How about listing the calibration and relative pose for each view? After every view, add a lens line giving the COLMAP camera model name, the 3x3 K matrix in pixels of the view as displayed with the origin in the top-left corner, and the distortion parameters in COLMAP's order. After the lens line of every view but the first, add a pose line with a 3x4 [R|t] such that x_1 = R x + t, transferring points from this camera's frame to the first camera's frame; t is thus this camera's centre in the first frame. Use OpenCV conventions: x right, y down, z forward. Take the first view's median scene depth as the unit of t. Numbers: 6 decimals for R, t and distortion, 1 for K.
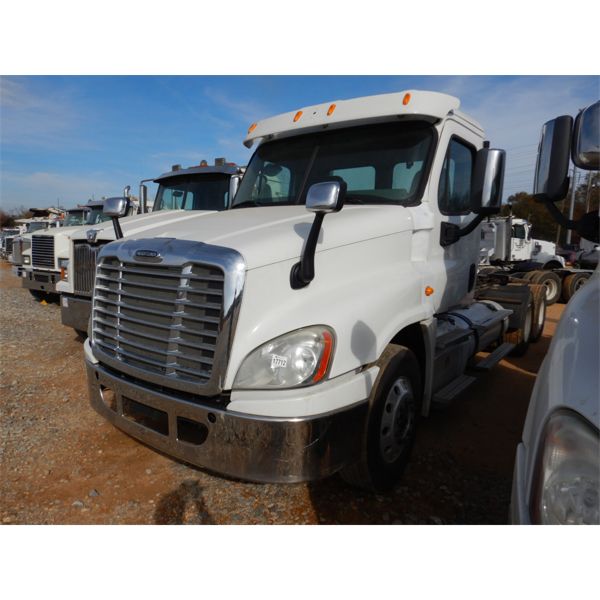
lens RADIAL K [[447.0, 0, 302.9], [0, 447.0, 303.7], [0, 0, 1]] dist [0.067485, -0.000940]
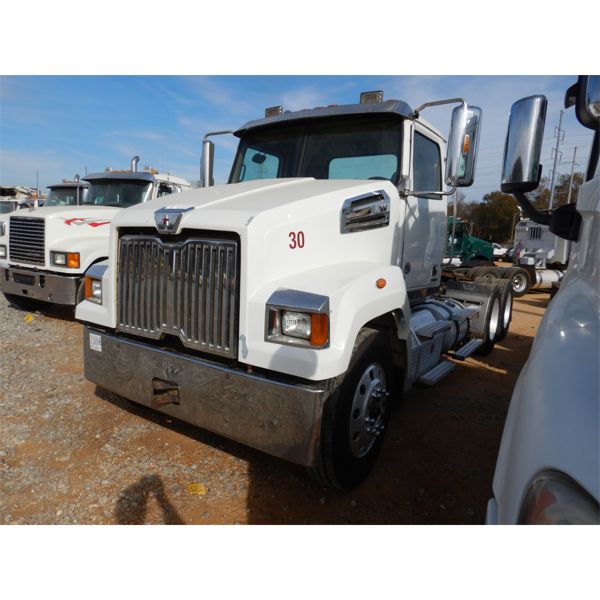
lens RADIAL K [[447.0, 0, 294.7], [0, 447.0, 296.4], [0, 0, 1]] dist [0.067485, -0.000940]
pose [[0.998216, 0.024274, 0.054551, -0.112567], [-0.024373, 0.999702, 0.001153, -0.022663], [-0.054507, -0.002480, 0.998510, 0.160281]]
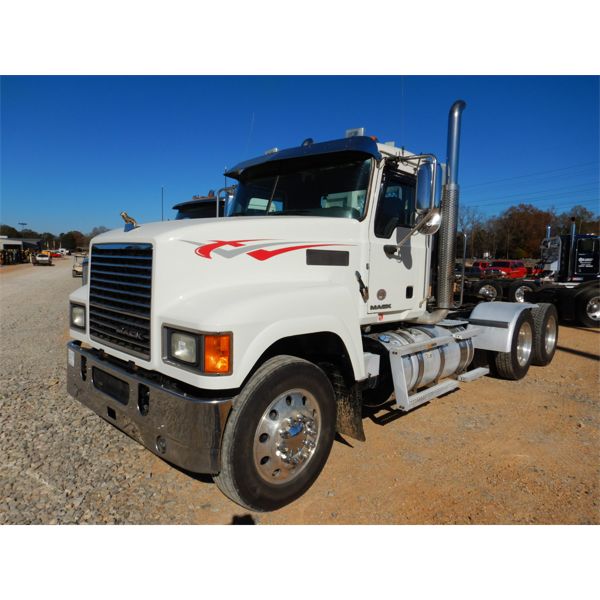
lens RADIAL K [[447.0, 0, 298.5], [0, 447.0, 297.4], [0, 0, 1]] dist [0.067485, -0.000940]
pose [[0.983316, 0.017492, -0.181065, -0.226227], [-0.027567, 0.998199, -0.053274, -0.057708], [0.179807, 0.057376, 0.982027, 0.414437]]
